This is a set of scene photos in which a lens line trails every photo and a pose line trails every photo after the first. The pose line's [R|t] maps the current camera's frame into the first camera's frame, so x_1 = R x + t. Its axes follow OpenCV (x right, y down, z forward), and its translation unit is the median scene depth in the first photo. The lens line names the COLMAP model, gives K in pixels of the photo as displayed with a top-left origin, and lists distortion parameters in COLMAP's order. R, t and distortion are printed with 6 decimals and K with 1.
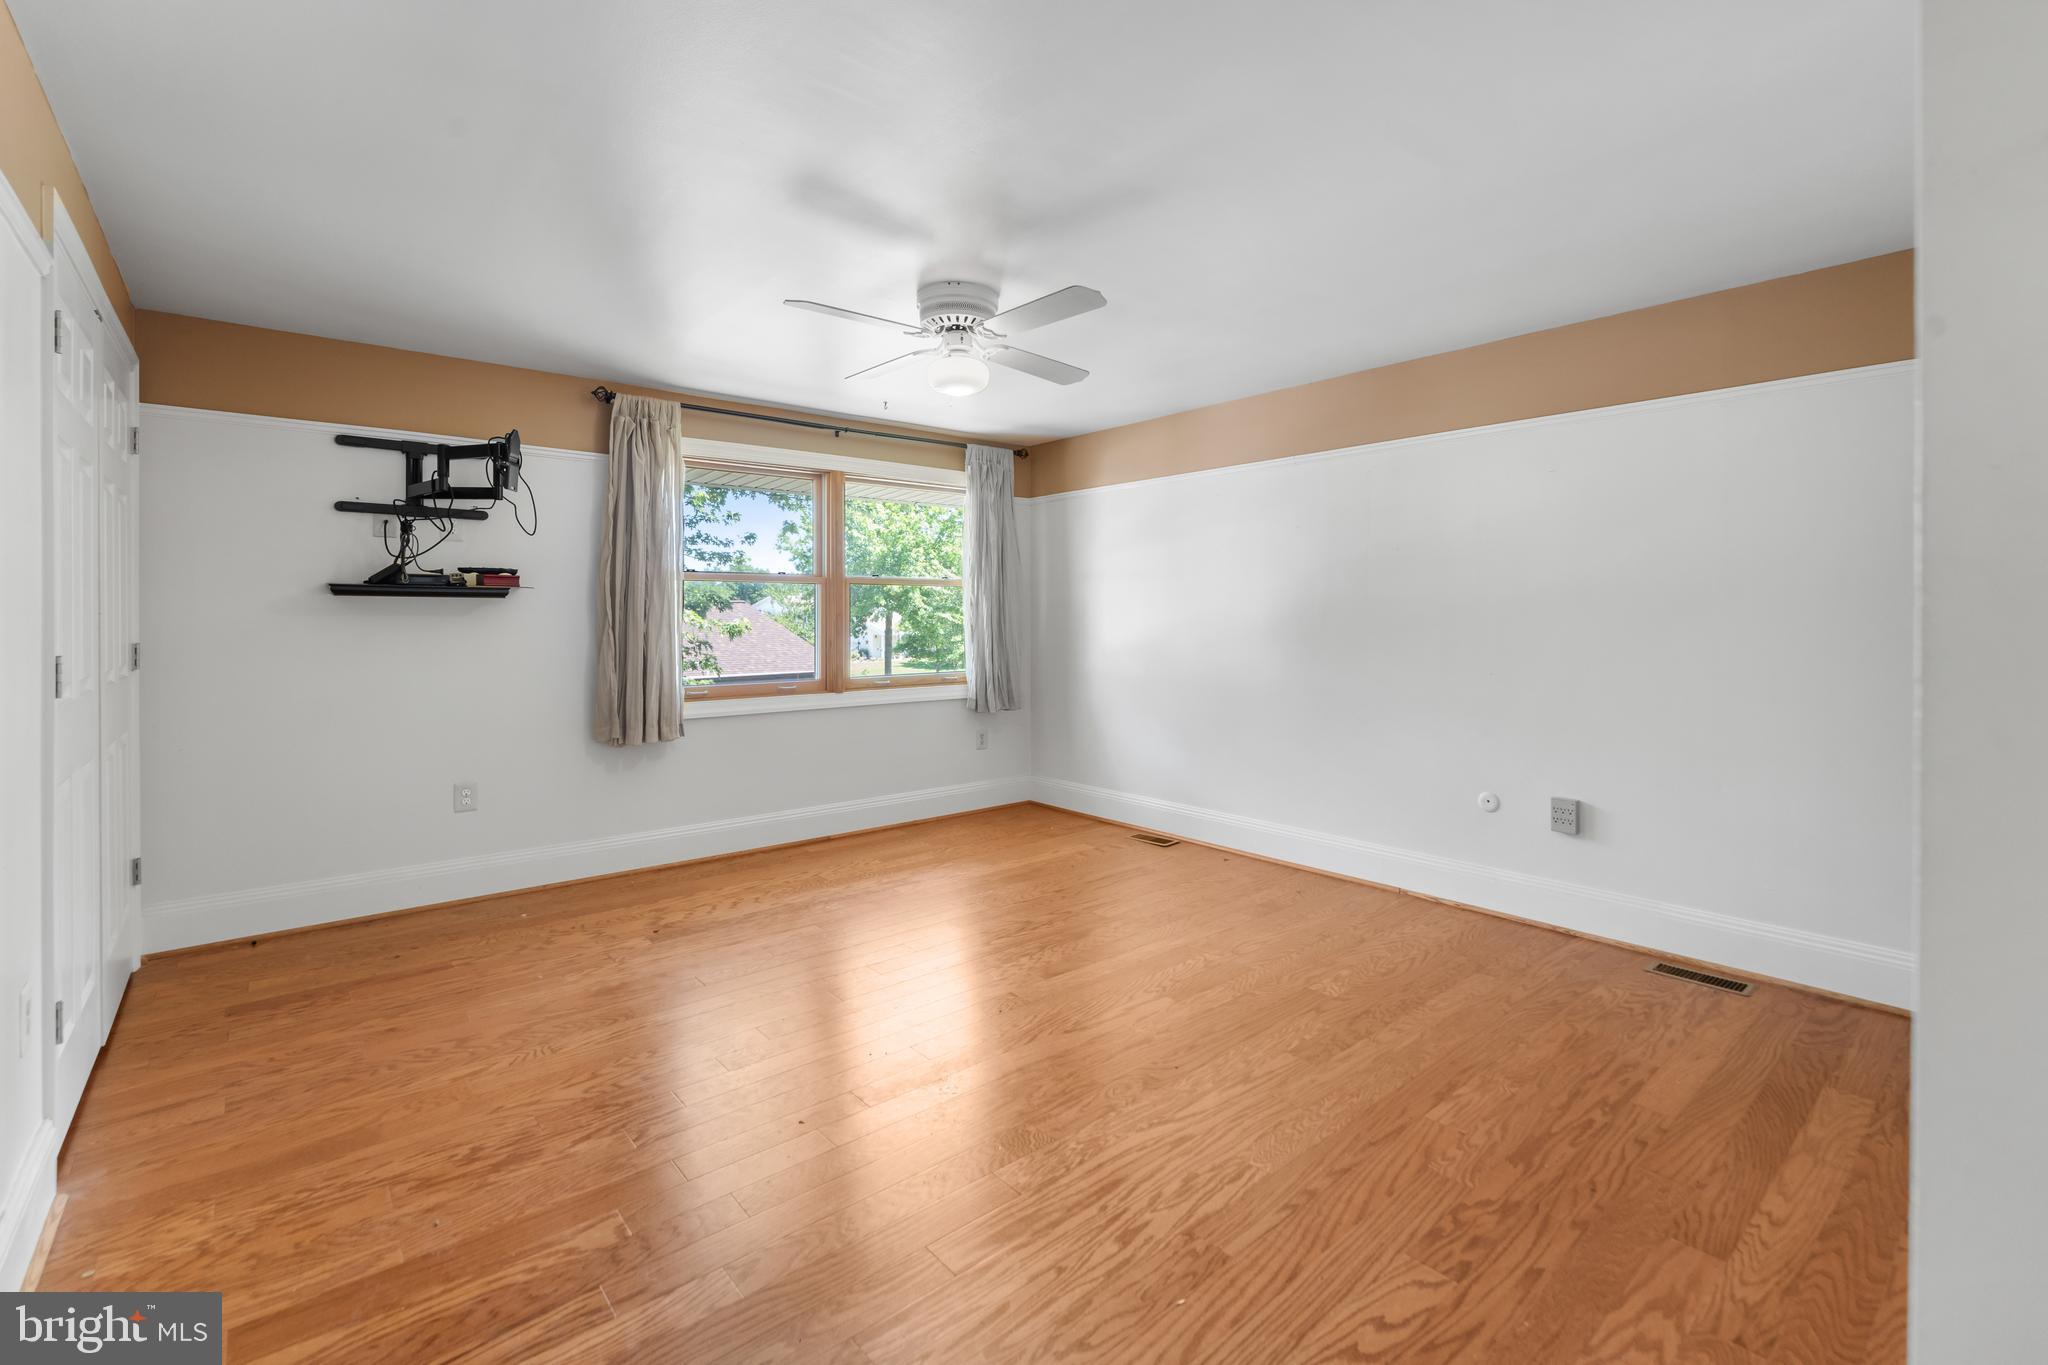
lens RADIAL K [[900.5, 0, 1028.7], [0, 900.5, 620.4], [0, 0, 1]] dist [-0.000133, 0.000007]
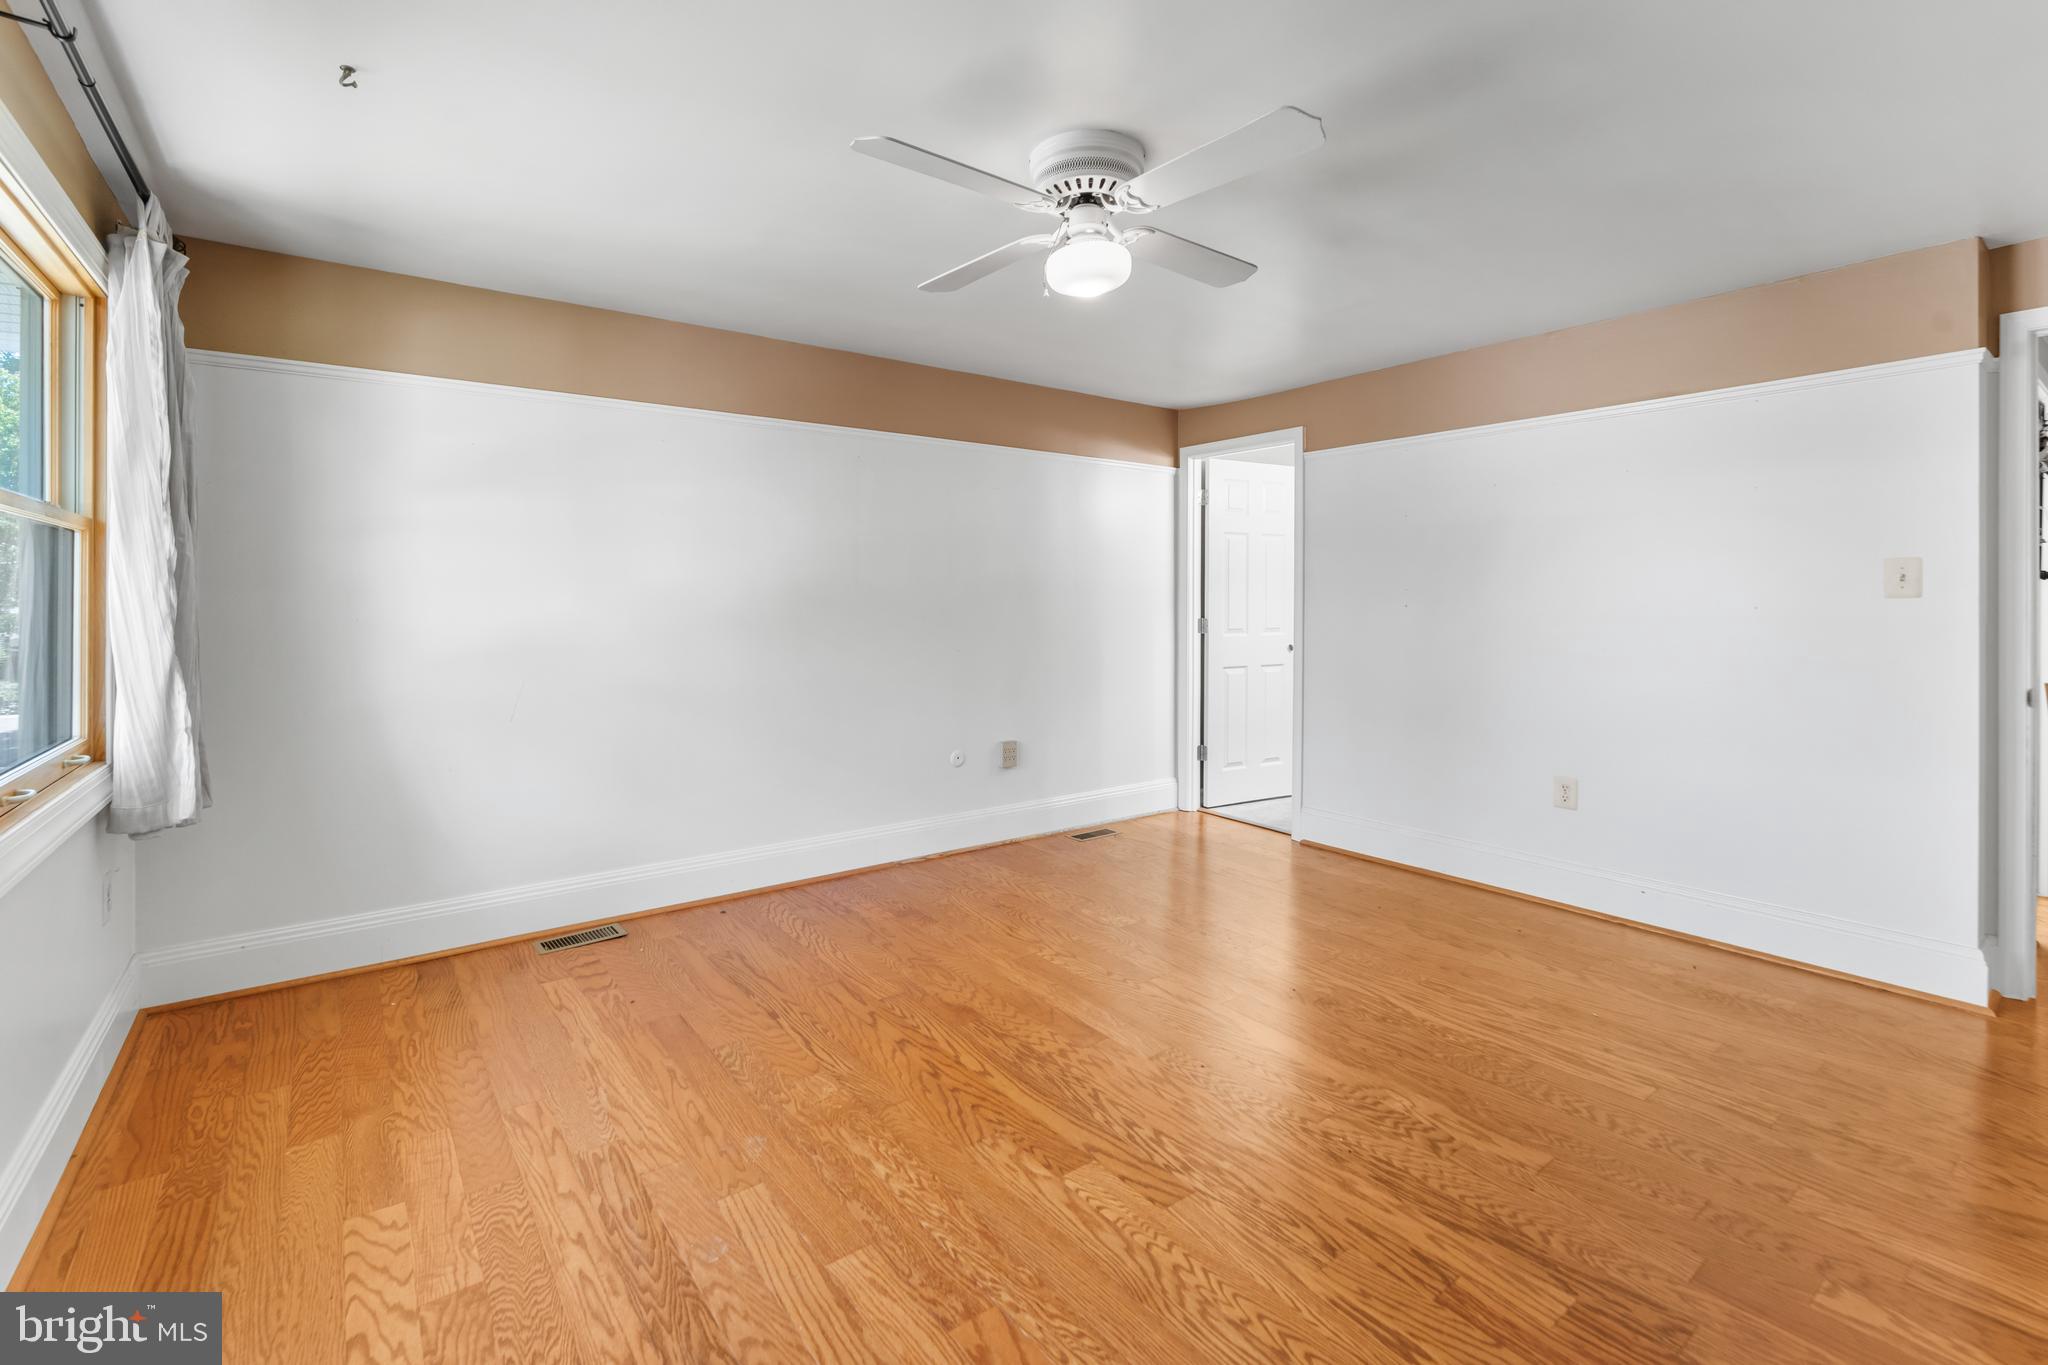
lens RADIAL K [[934.3, 0, 1024.5], [0, 934.3, 586.8], [0, 0, 1]] dist [-0.000127, 0.000677]
pose [[0.049125, 0.015468, 0.998673, -0.967257], [0.006209, 0.999856, -0.015792, 0.003521], [-0.998773, 0.006977, 0.049022, 1.190393]]
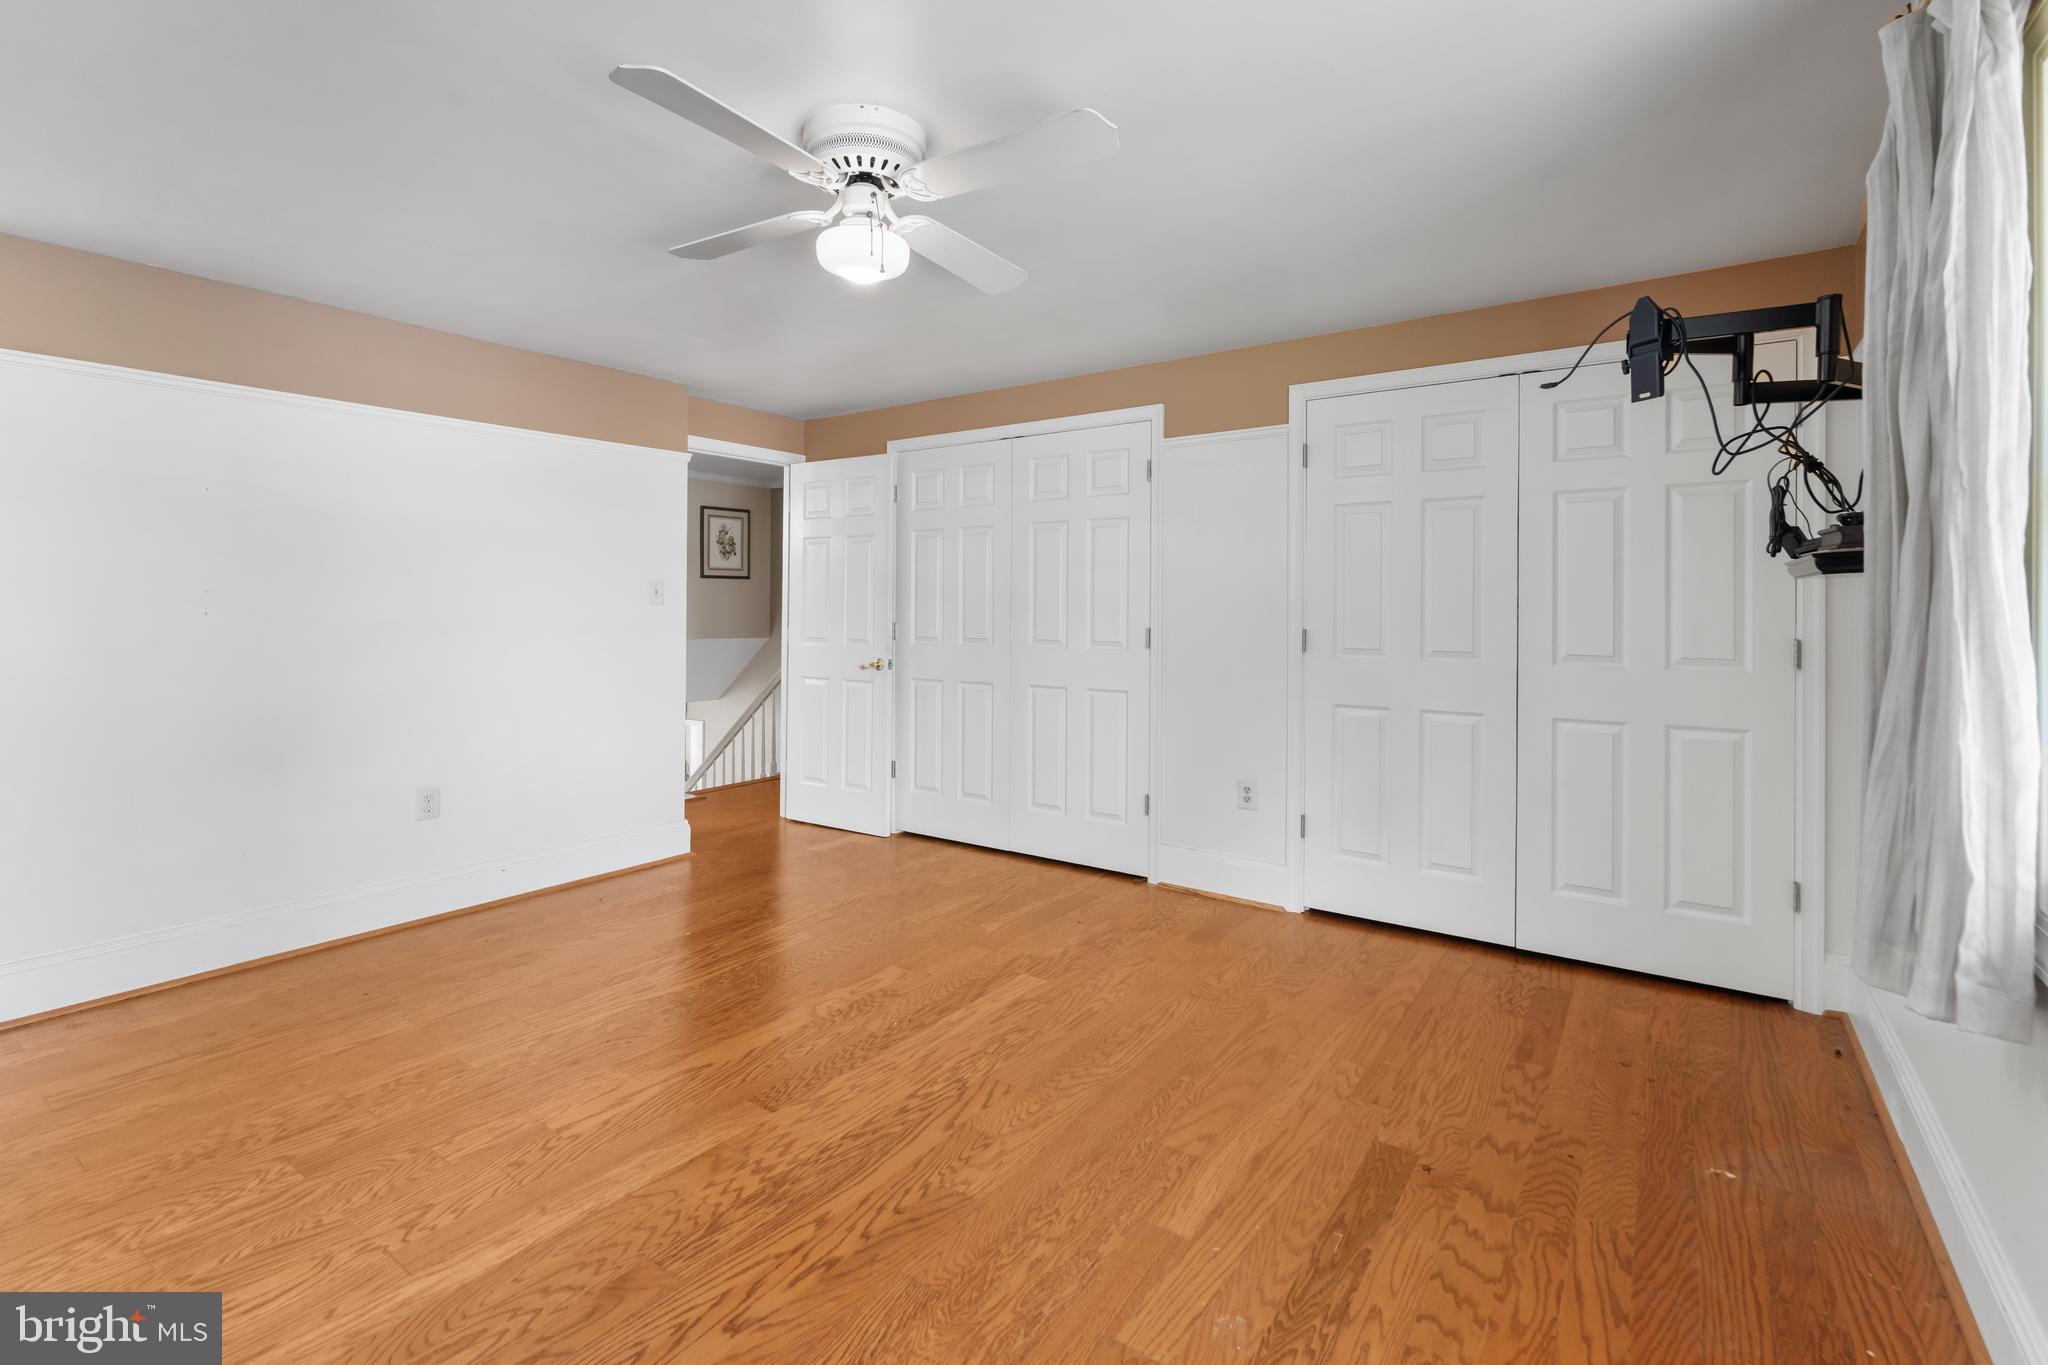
lens RADIAL K [[898.3, 0, 1018.4], [0, 898.3, 604.2], [0, 0, 1]] dist [-0.000316, -0.000105]
pose [[-0.968608, -0.001835, -0.248586, -0.033861], [-0.002649, 0.999992, 0.002939, -0.011970], [0.248579, 0.003505, -0.968605, 1.974400]]
